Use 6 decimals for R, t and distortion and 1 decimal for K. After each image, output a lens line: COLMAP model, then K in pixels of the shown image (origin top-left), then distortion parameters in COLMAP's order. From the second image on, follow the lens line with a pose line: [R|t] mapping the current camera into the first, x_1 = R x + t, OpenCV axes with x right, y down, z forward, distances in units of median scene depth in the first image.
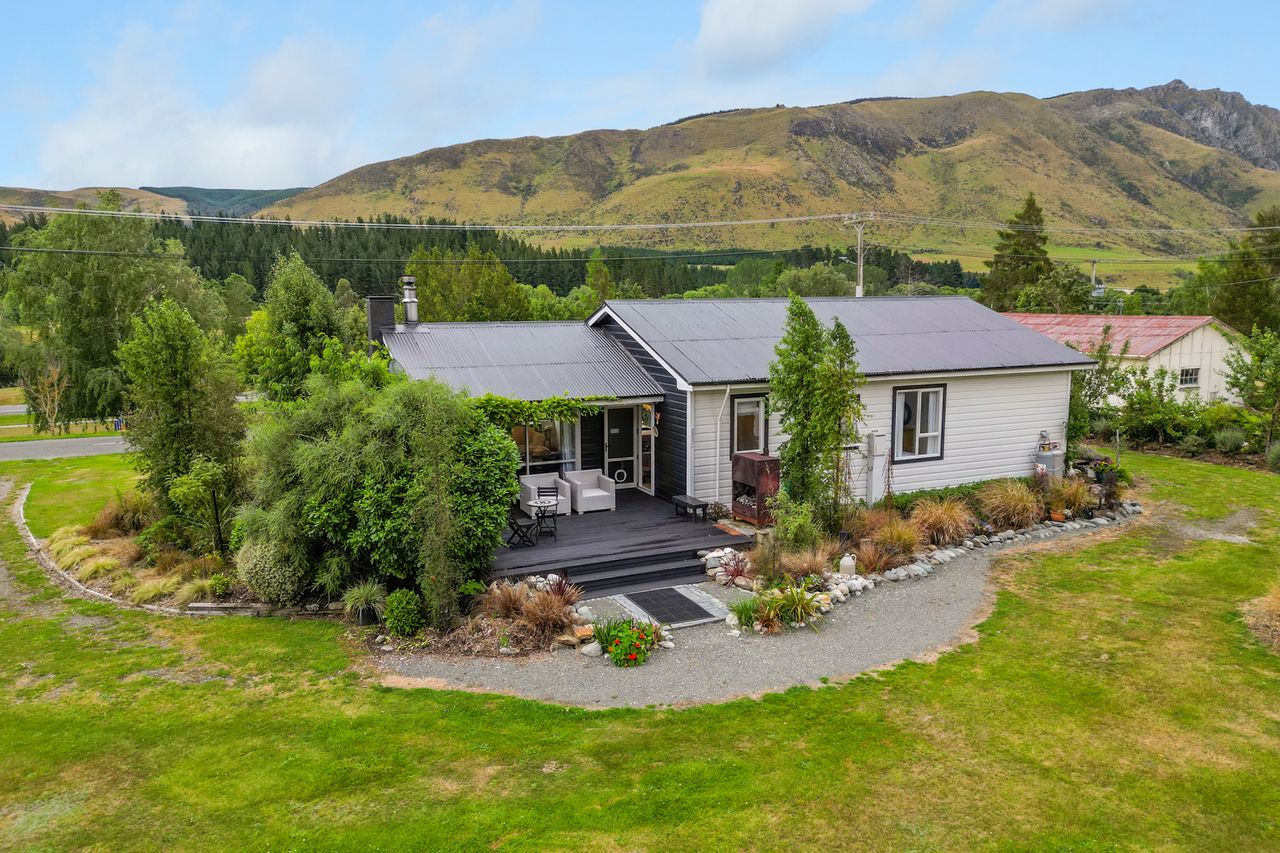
lens RADIAL K [[891.5, 0, 634.8], [0, 891.5, 425.6], [0, 0, 1]] dist [0.118838, -0.154915]
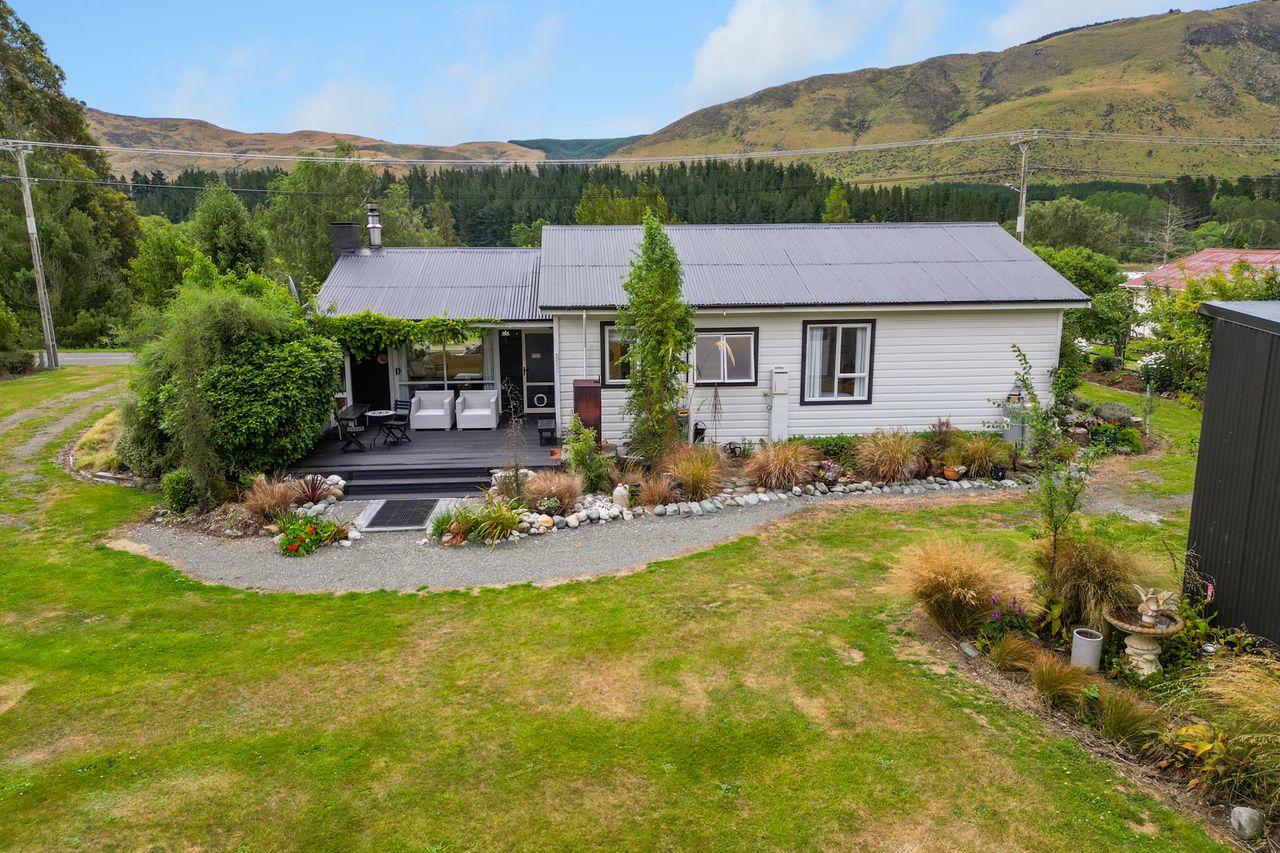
lens RADIAL K [[891.5, 0, 634.8], [0, 891.5, 425.6], [0, 0, 1]] dist [0.118838, -0.154915]
pose [[0.937186, 0.071438, -0.341436, 0.530798], [-0.050090, 0.996221, 0.070950, 0.008895], [0.345214, -0.049391, 0.937223, 0.091726]]
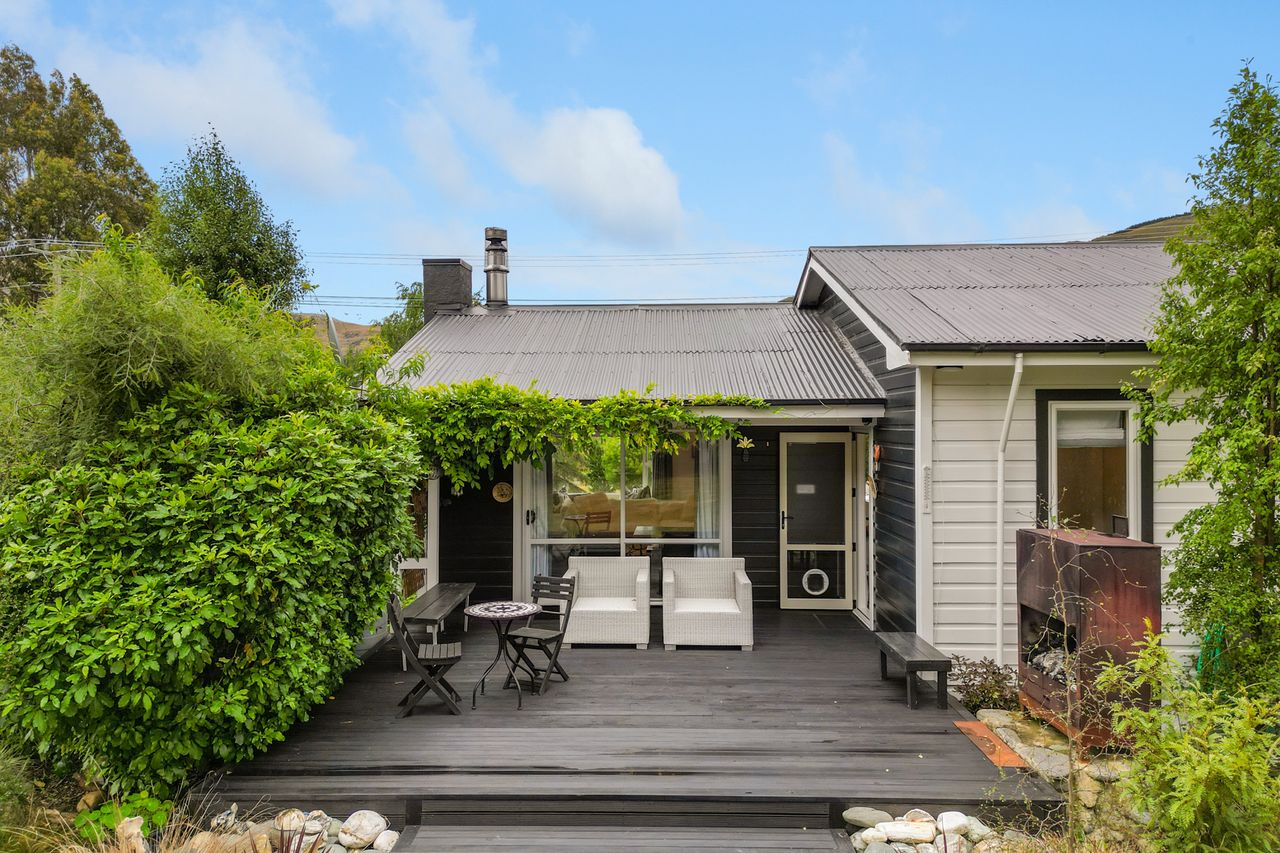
lens RADIAL K [[891.5, 0, 634.8], [0, 891.5, 425.6], [0, 0, 1]] dist [0.118838, -0.154915]
pose [[0.899848, 0.004036, -0.436184, 0.133291], [-0.064271, 0.990270, -0.123428, 0.046842], [0.431442, 0.139101, 0.891352, 0.611887]]
